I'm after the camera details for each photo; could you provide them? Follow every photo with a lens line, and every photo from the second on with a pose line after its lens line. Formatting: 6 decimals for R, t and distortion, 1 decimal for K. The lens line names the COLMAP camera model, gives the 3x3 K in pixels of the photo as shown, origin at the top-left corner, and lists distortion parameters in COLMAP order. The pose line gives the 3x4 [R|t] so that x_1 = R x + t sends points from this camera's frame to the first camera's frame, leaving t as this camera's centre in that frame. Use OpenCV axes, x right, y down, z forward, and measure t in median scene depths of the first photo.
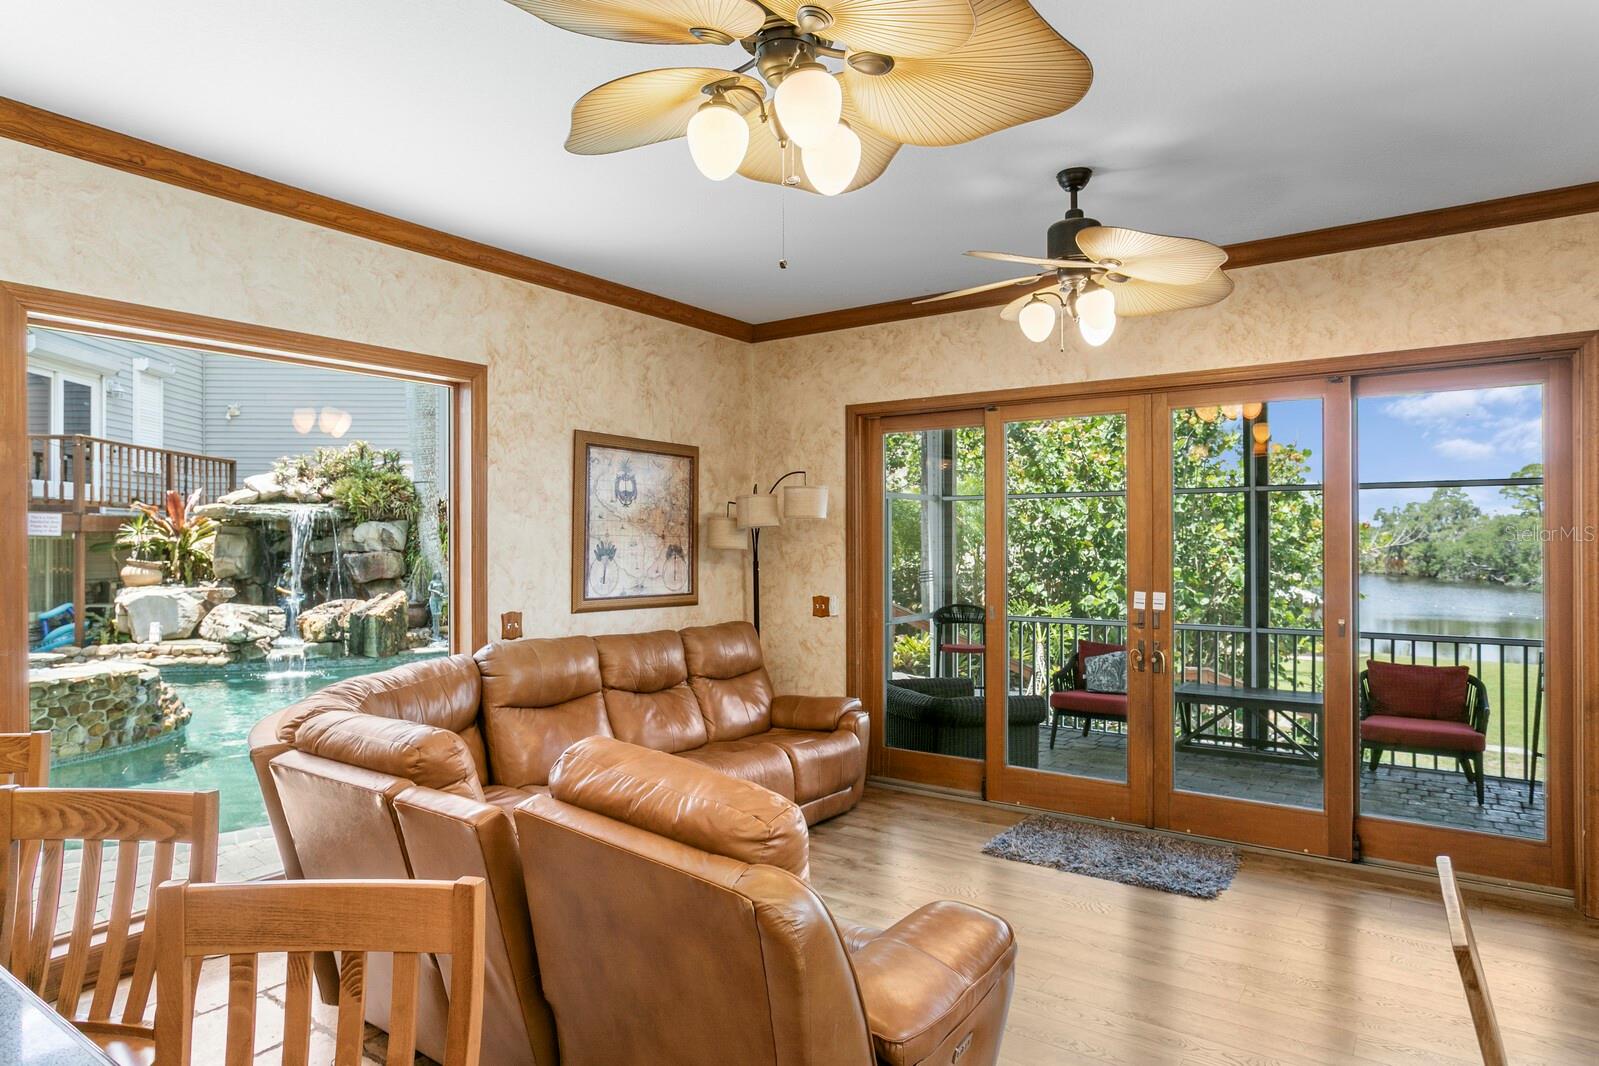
lens RADIAL K [[998.7, 0, 801.2], [0, 998.7, 533.4], [0, 0, 1]] dist [-0.005452, -0.000844]
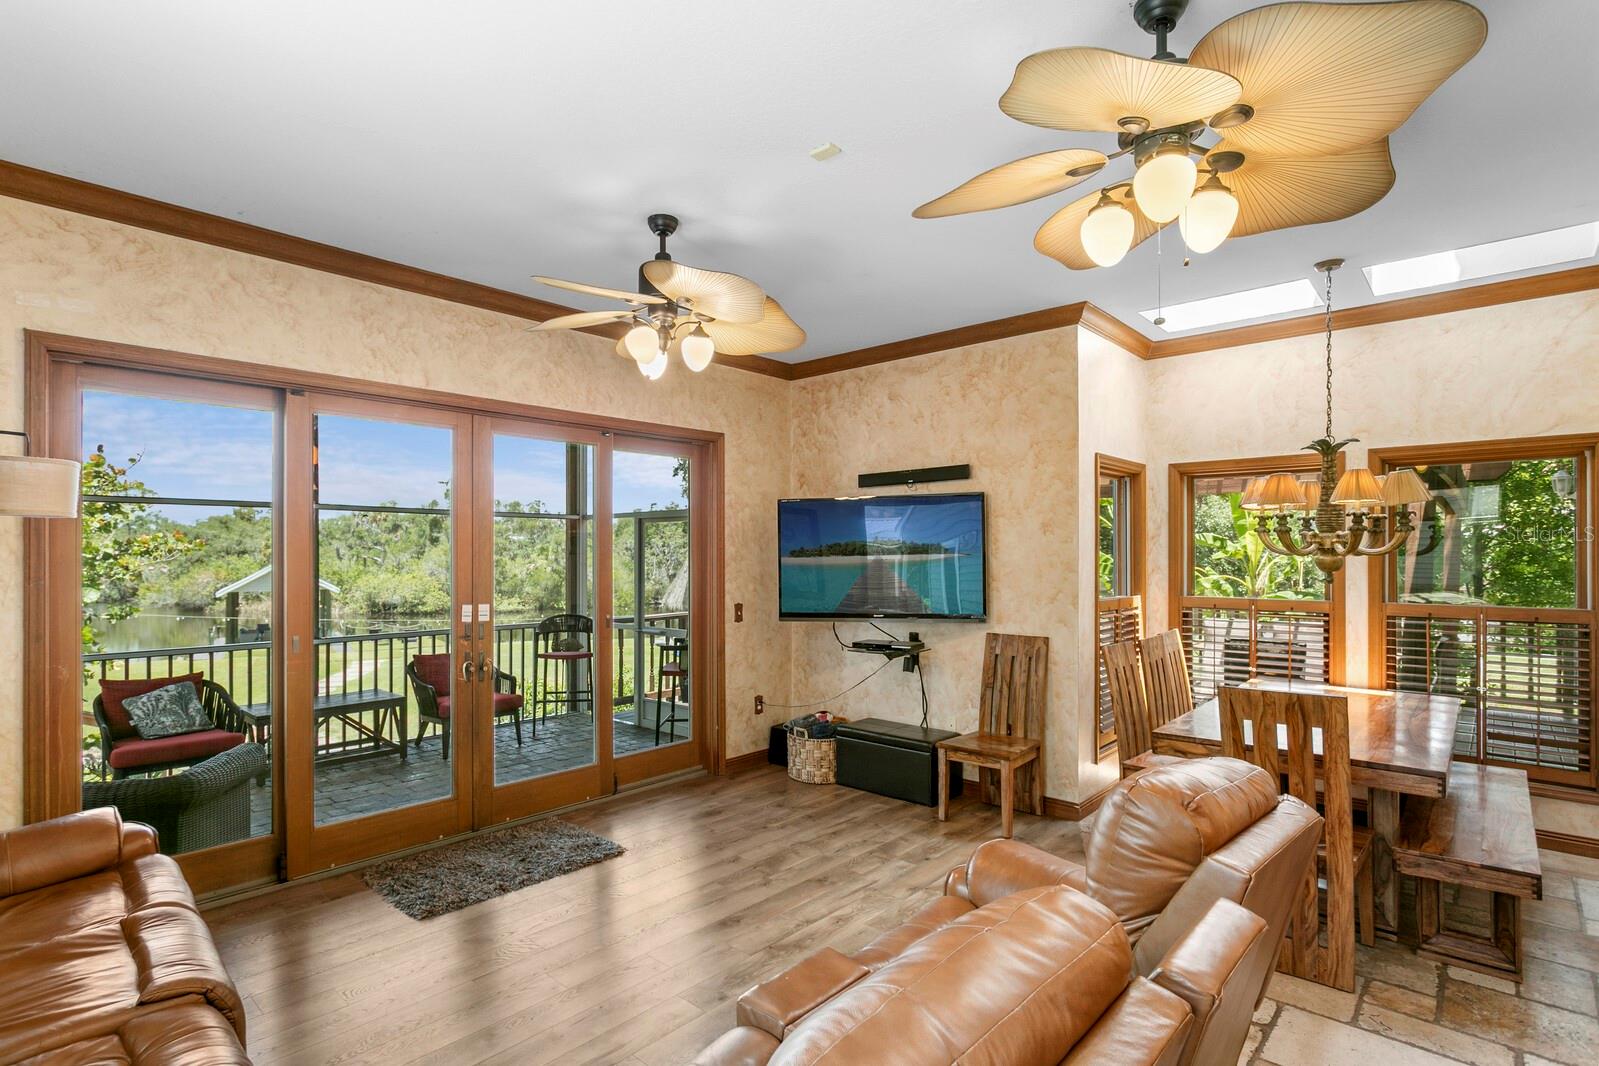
lens RADIAL K [[814.0, 0, 771.9], [0, 814.0, 549.4], [0, 0, 1]] dist [-0.004977, -0.000332]
pose [[0.107331, 0.013494, 0.994132, -0.444699], [0.000306, 0.999907, -0.013606, 0.012370], [-0.994223, 0.001764, 0.107317, 0.577238]]
